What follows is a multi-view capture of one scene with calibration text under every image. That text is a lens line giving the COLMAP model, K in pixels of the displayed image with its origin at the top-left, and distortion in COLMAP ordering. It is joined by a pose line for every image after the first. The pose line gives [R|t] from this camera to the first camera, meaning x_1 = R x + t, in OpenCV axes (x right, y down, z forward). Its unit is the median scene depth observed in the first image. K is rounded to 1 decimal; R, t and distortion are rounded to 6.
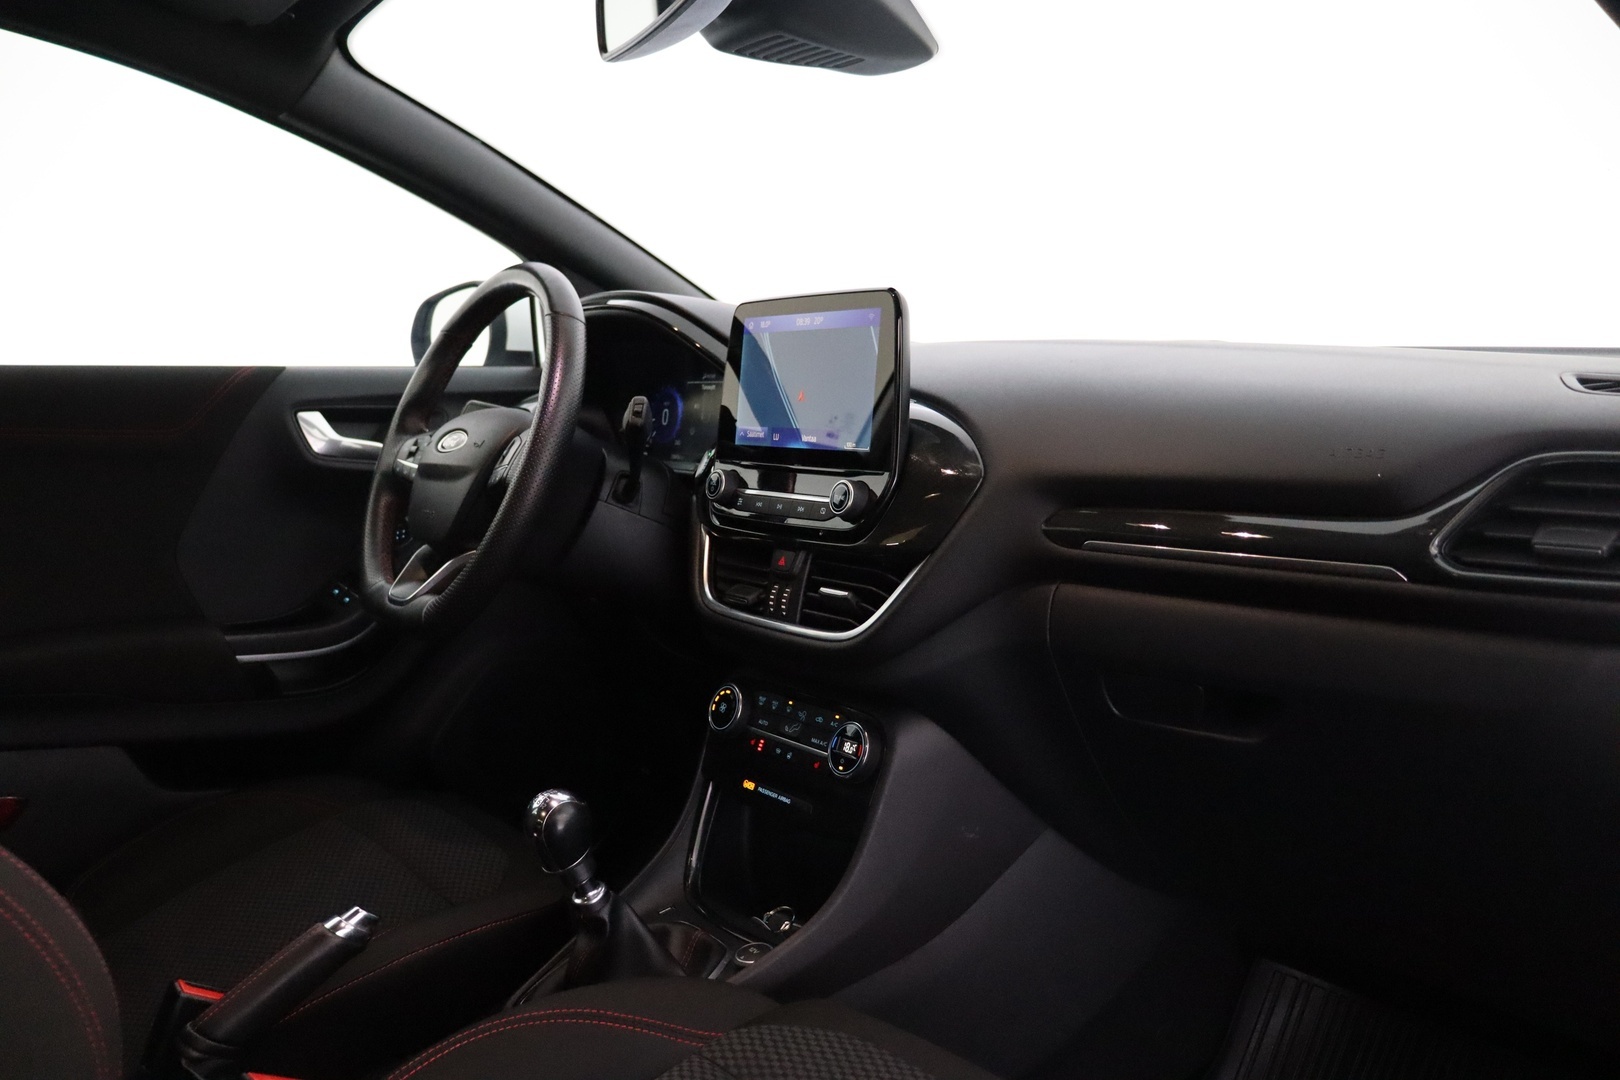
lens RADIAL K [[1373.6, 0, 810.0], [0, 1373.6, 540.0], [0, 0, 1]] dist [-0.067906, 0.003491]
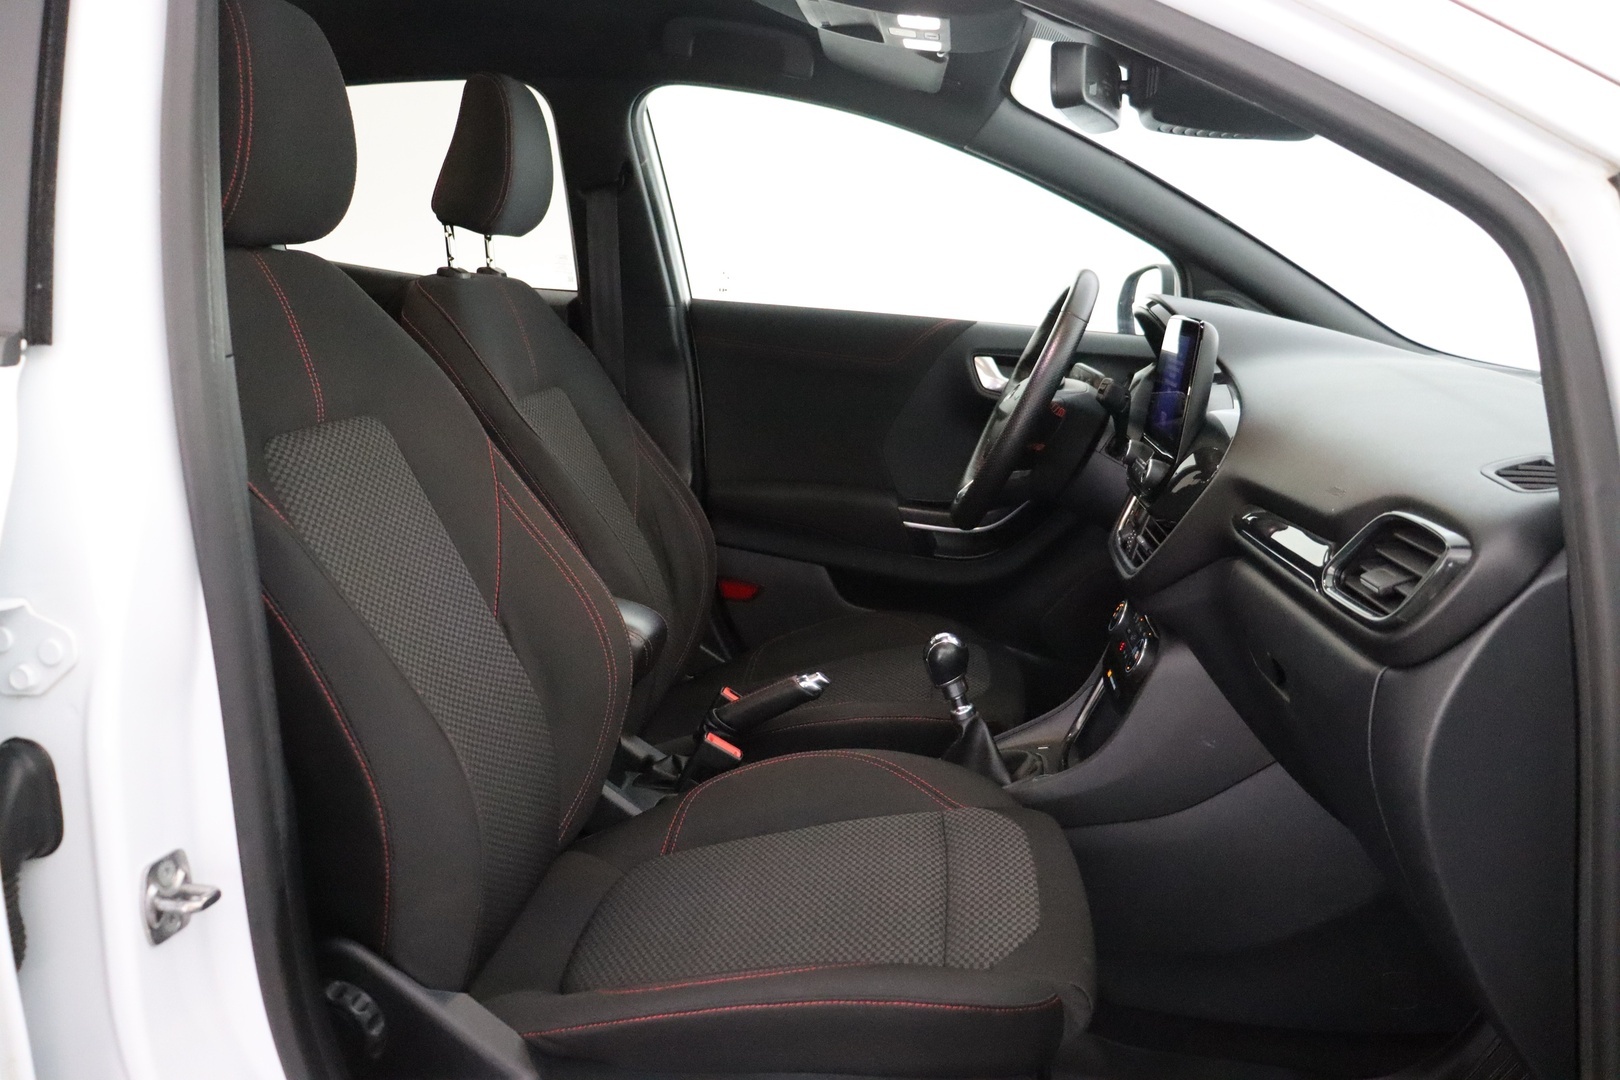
lens RADIAL K [[1373.6, 0, 810.0], [0, 1373.6, 540.0], [0, 0, 1]] dist [-0.067906, 0.003491]
pose [[0.736265, 0.187902, -0.650082, 0.488948], [-0.152600, 0.982033, 0.111019, -0.044761], [0.659262, 0.017463, 0.751710, -0.167295]]
